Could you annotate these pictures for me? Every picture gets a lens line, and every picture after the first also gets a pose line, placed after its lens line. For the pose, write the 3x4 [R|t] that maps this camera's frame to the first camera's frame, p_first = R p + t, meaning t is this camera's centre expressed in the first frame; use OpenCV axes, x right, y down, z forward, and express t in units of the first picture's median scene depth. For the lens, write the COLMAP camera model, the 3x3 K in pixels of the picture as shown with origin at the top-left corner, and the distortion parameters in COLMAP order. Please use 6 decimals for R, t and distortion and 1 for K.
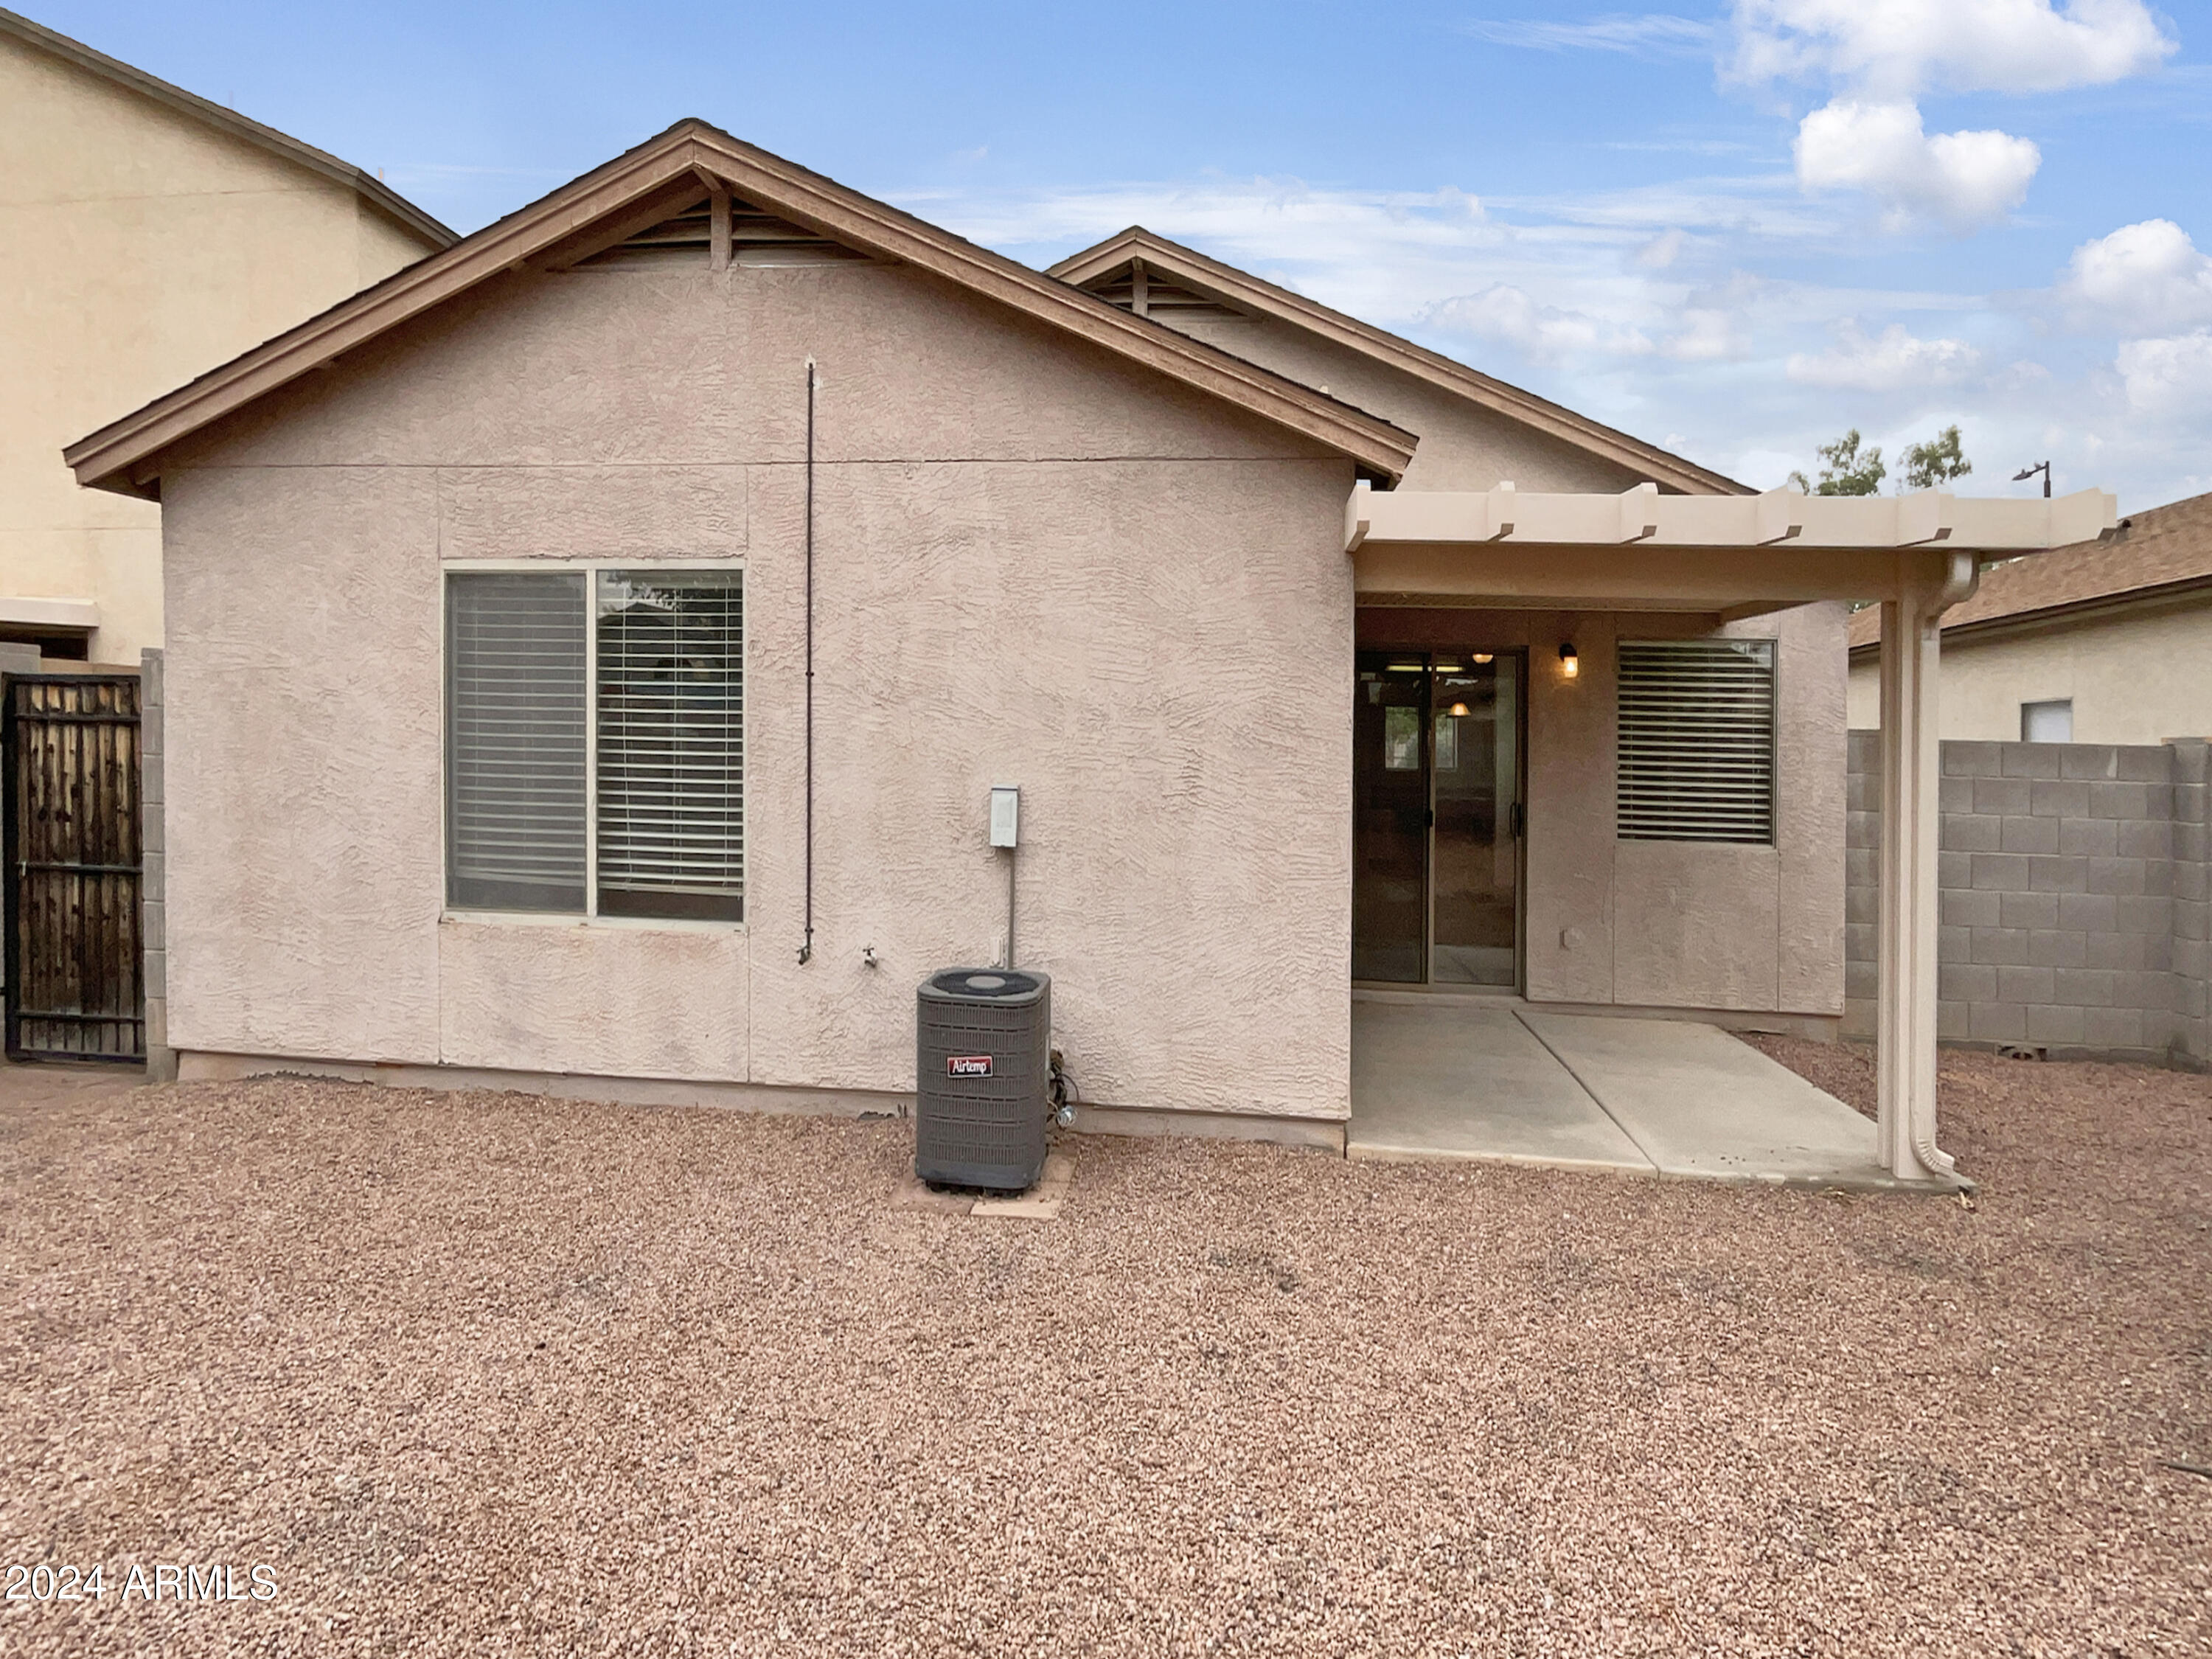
lens RADIAL K [[887.4, 0, 1015.9], [0, 887.4, 701.6], [0, 0, 1]] dist [0.000525, -0.000153]
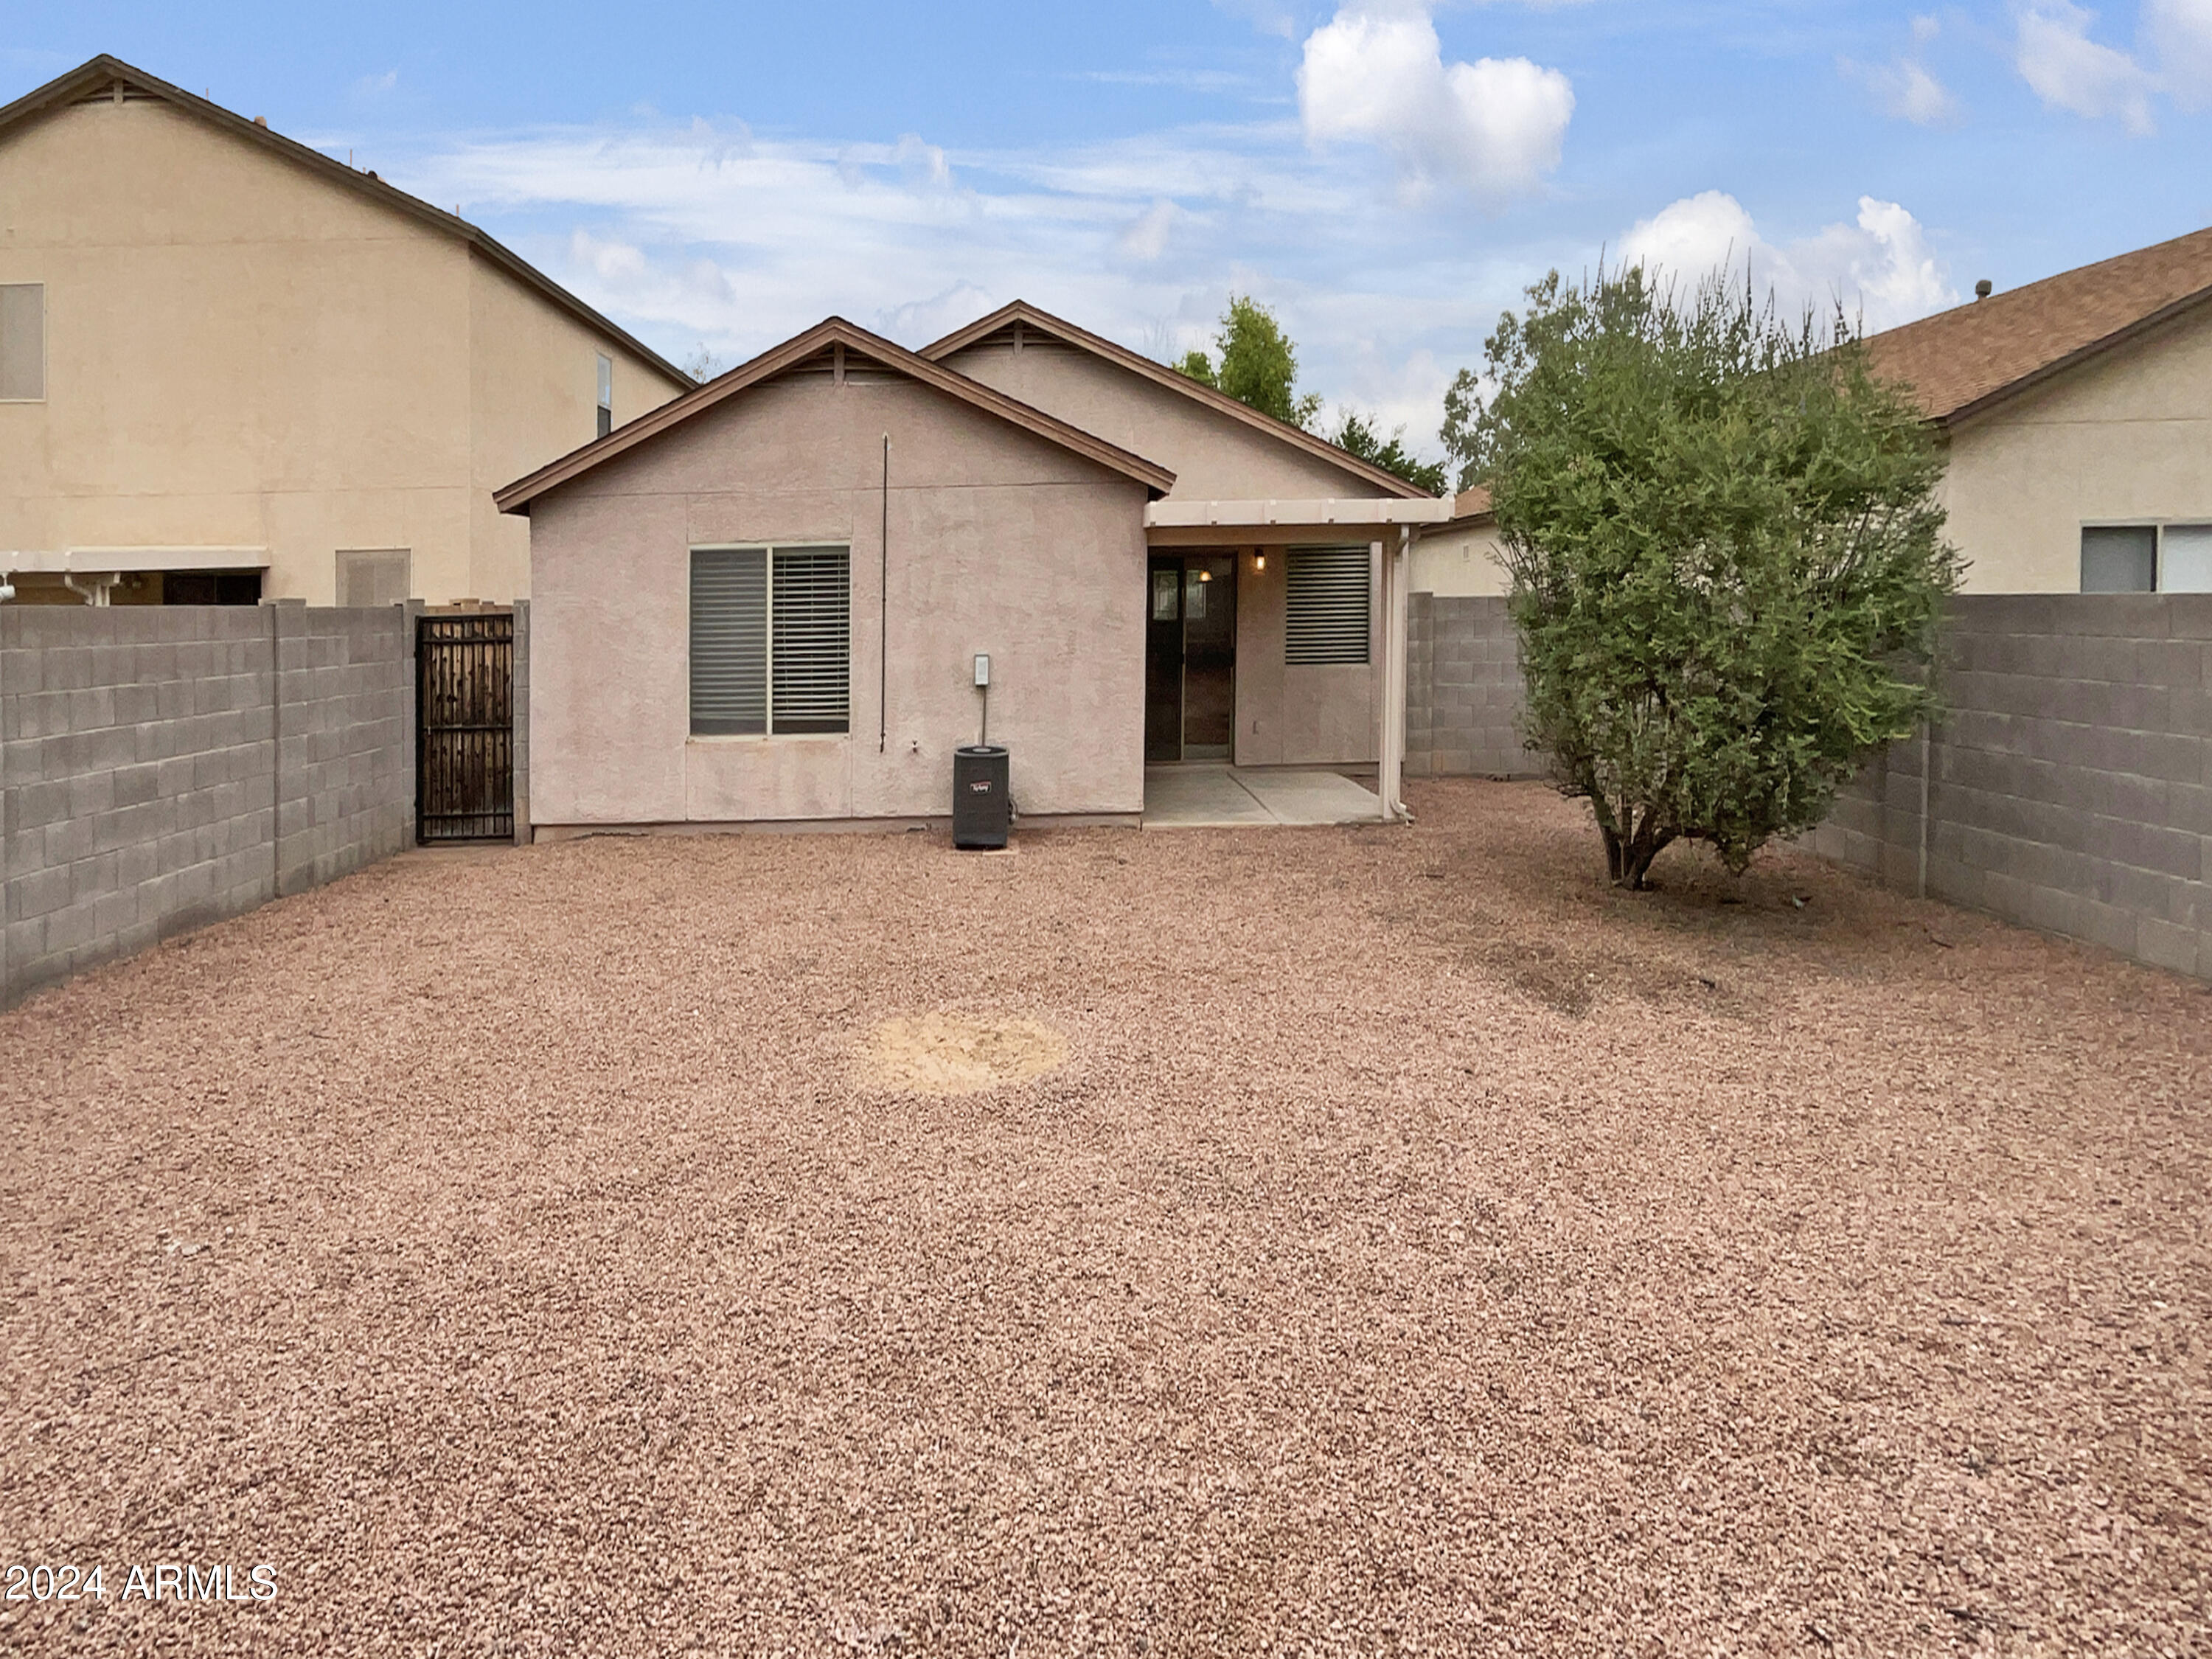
lens RADIAL K [[889.8, 0, 1111.7], [0, 889.8, 770.0], [0, 0, 1]] dist [0.007684, -0.000104]
pose [[0.937936, -0.092993, 0.334109, -0.444922], [0.010021, 0.970245, 0.241919, -0.133730], [-0.346664, -0.223556, 0.910959, -0.986557]]
